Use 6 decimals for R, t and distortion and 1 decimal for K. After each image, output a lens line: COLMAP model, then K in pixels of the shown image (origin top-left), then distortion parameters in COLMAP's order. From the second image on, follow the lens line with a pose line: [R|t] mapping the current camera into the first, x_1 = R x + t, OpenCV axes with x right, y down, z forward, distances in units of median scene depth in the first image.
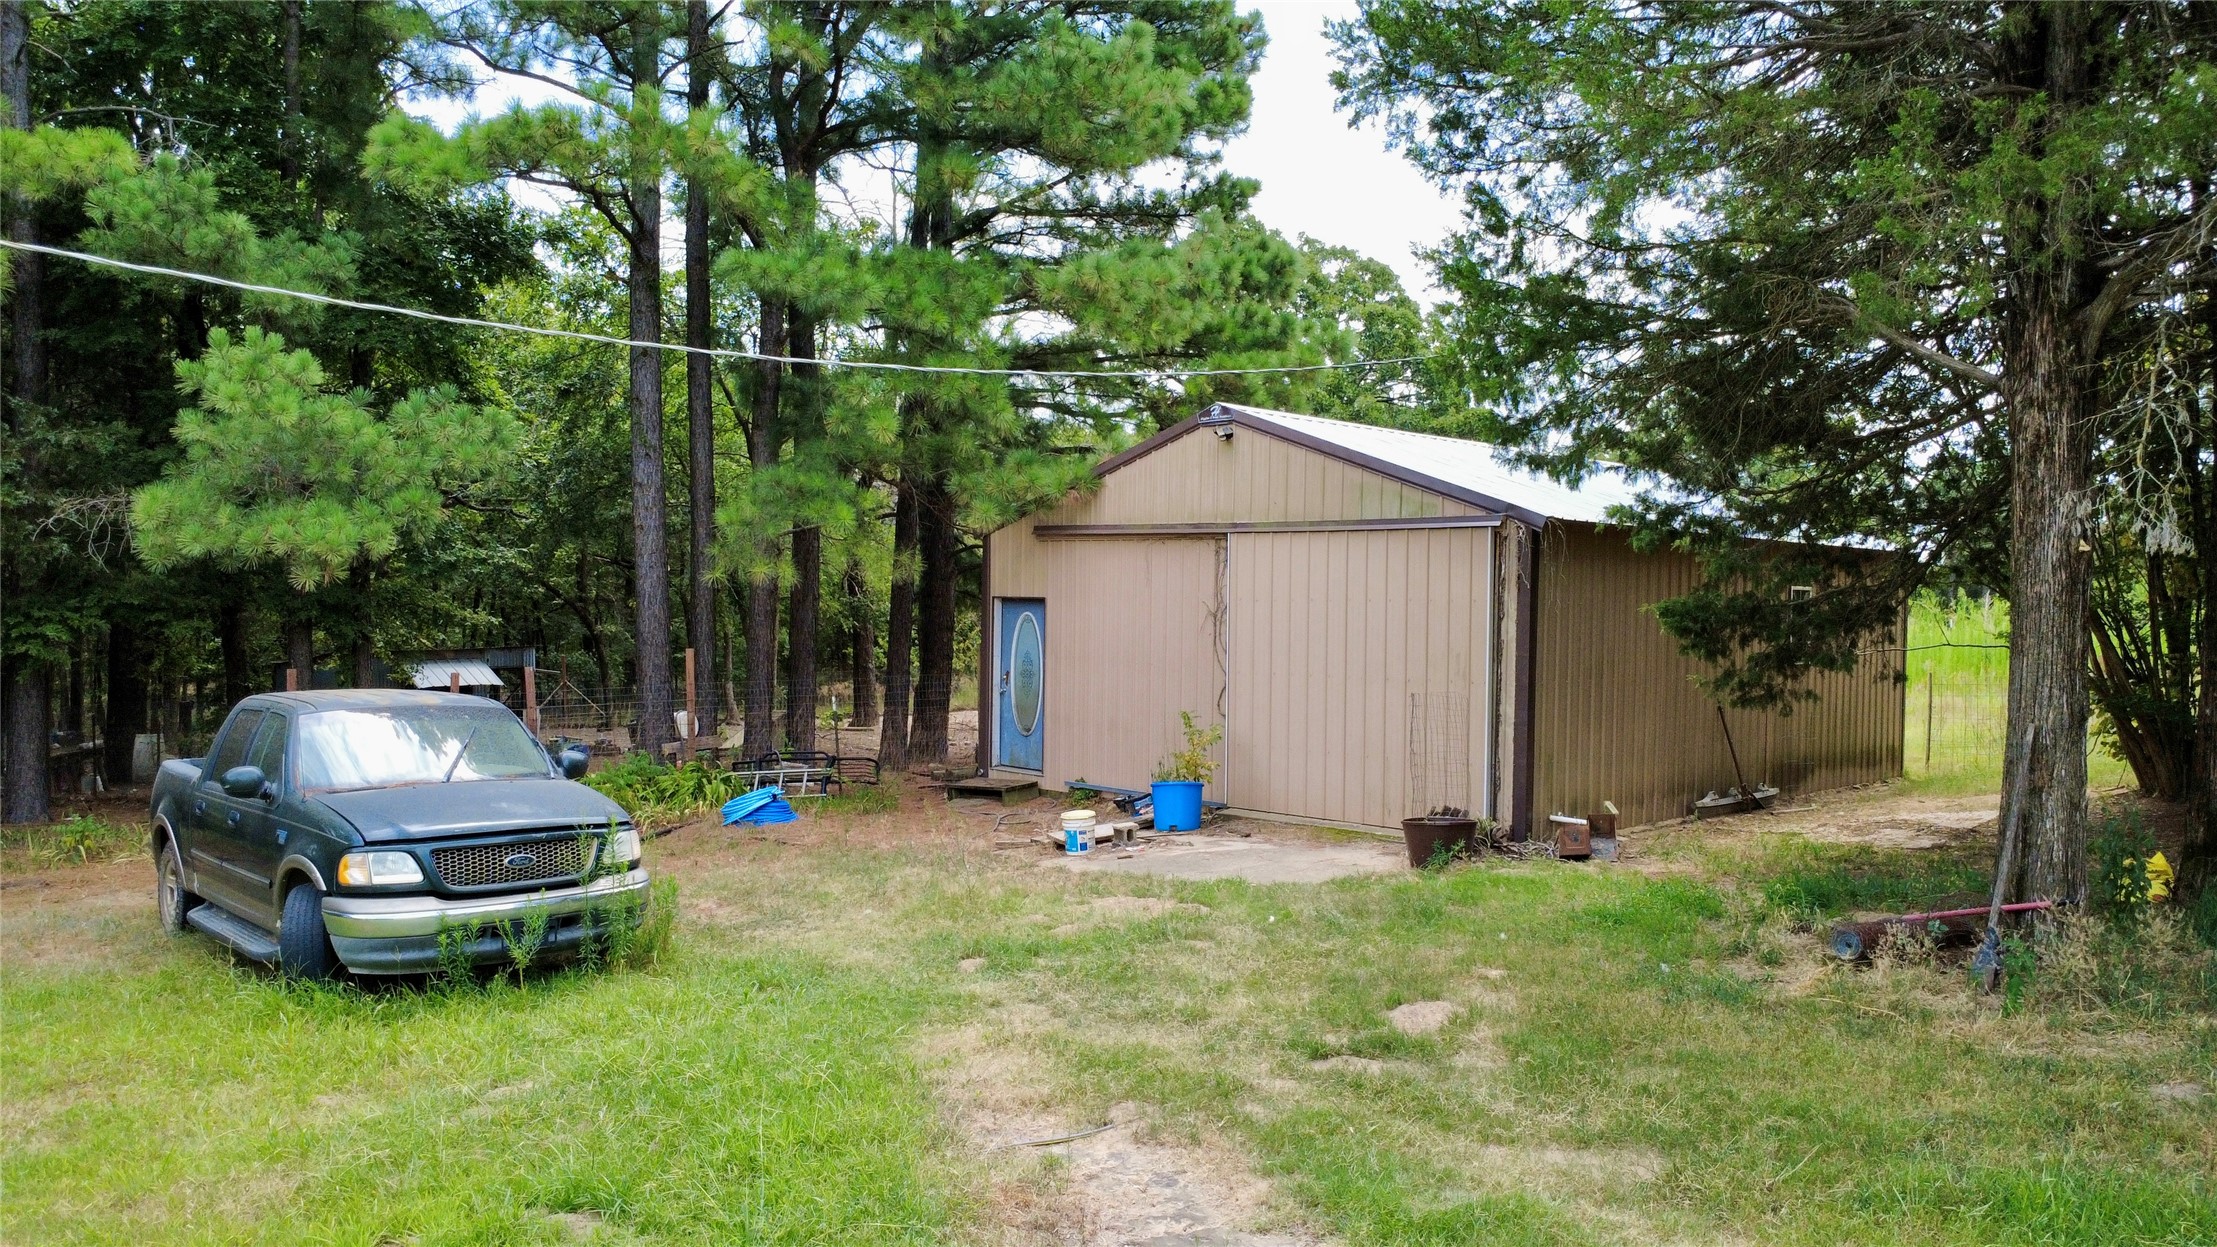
lens RADIAL K [[1608.5, 0, 1108.5], [0, 1608.5, 623.5], [0, 0, 1]] dist [-0.000183, 0.007399]
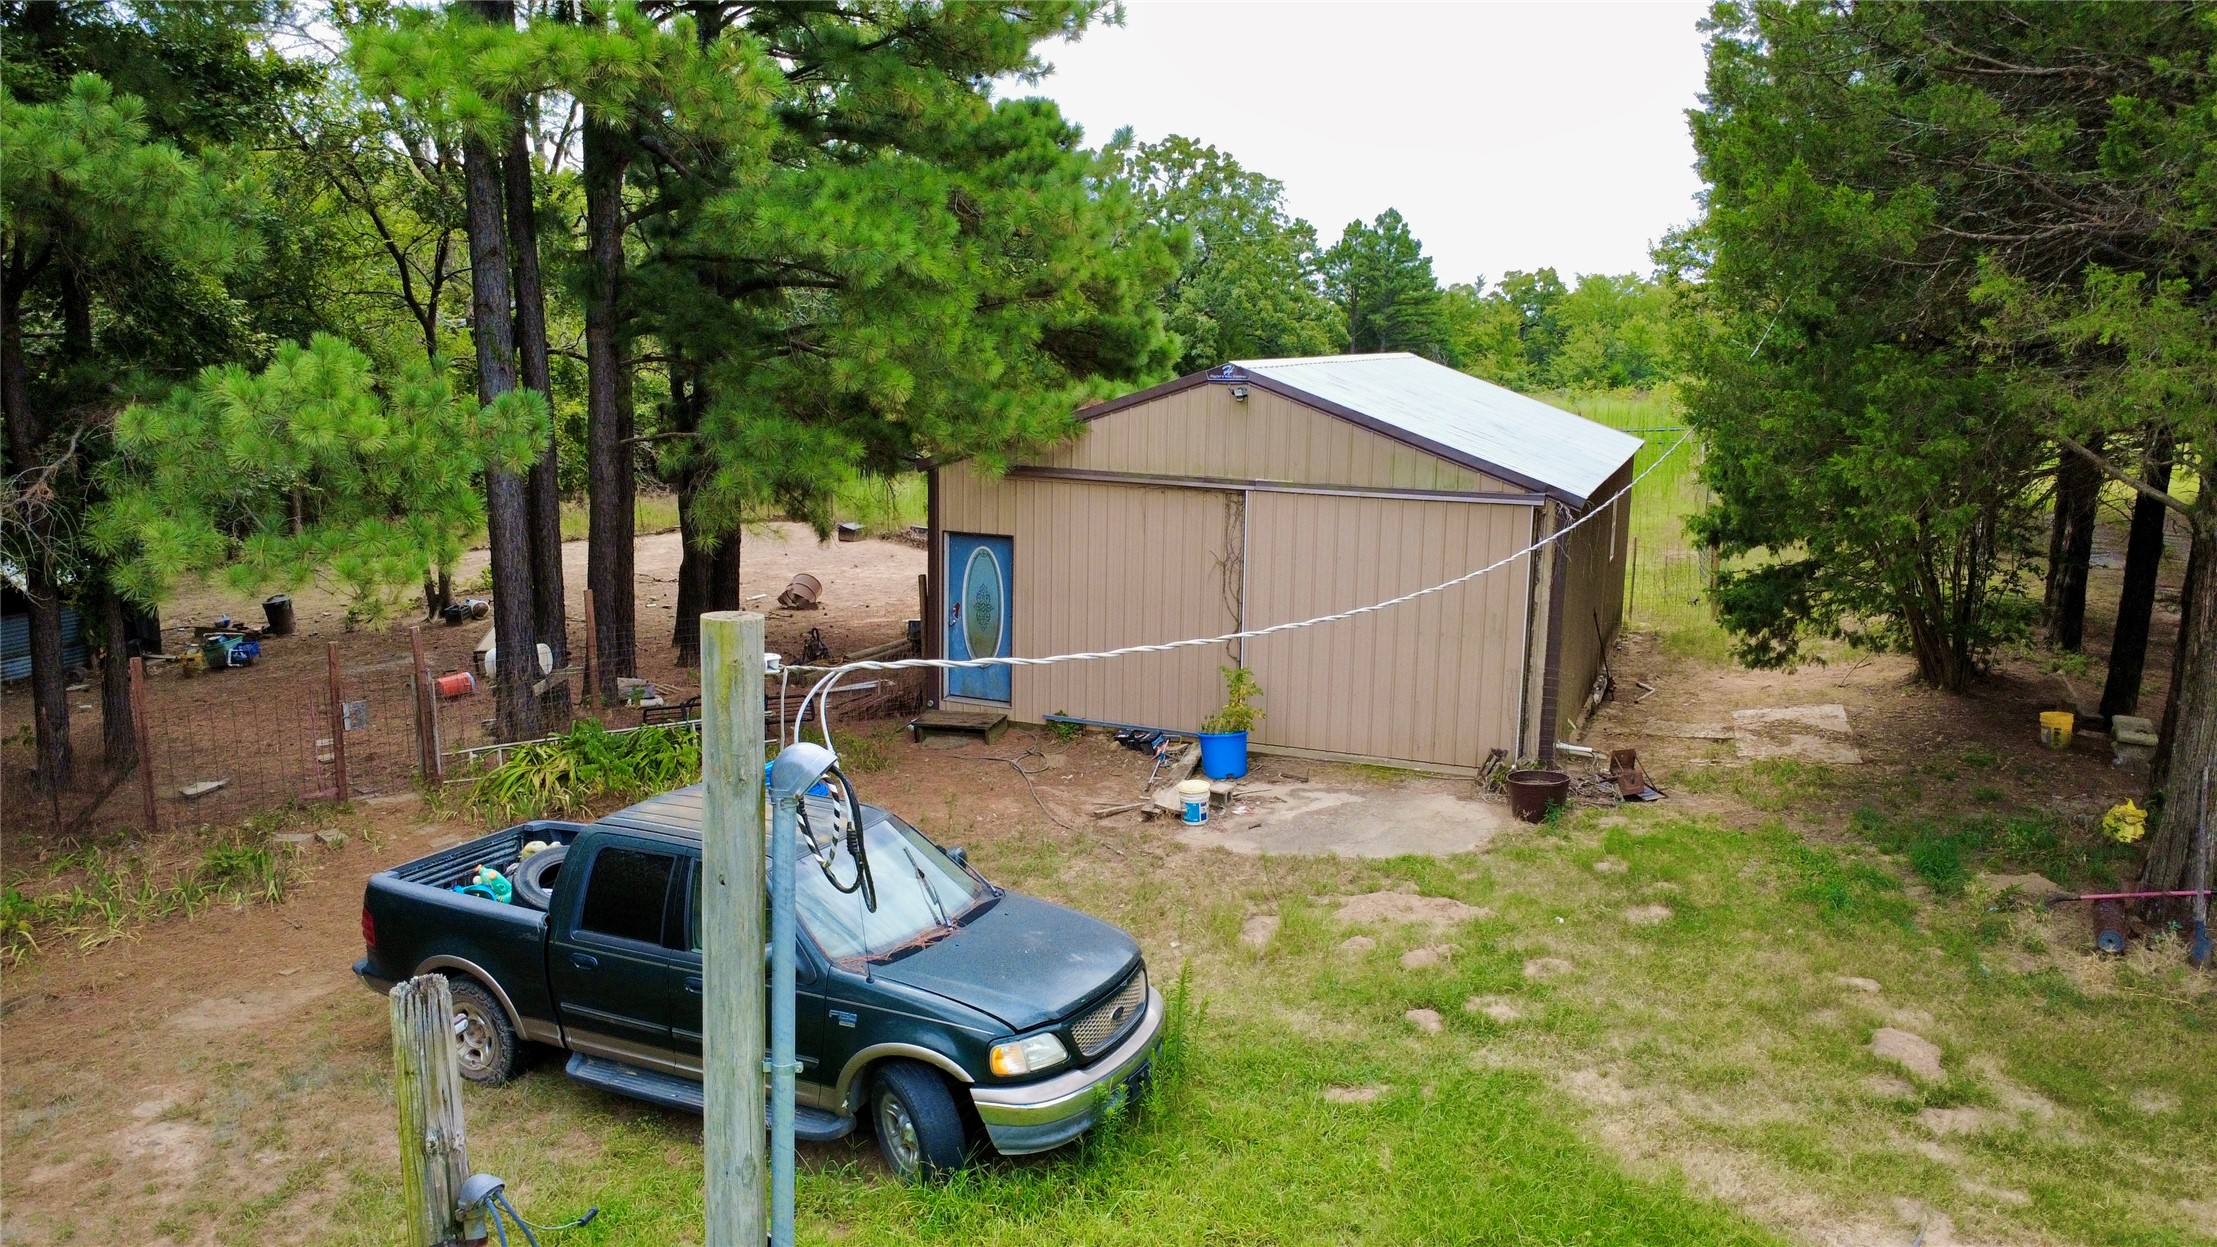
lens RADIAL K [[1608.5, 0, 1108.5], [0, 1608.5, 623.5], [0, 0, 1]] dist [-0.000183, 0.007399]
pose [[0.923706, -0.068886, 0.376858, -0.449222], [0.002736, 0.984862, 0.173318, -0.166899], [-0.383092, -0.159064, 0.909912, 0.065178]]
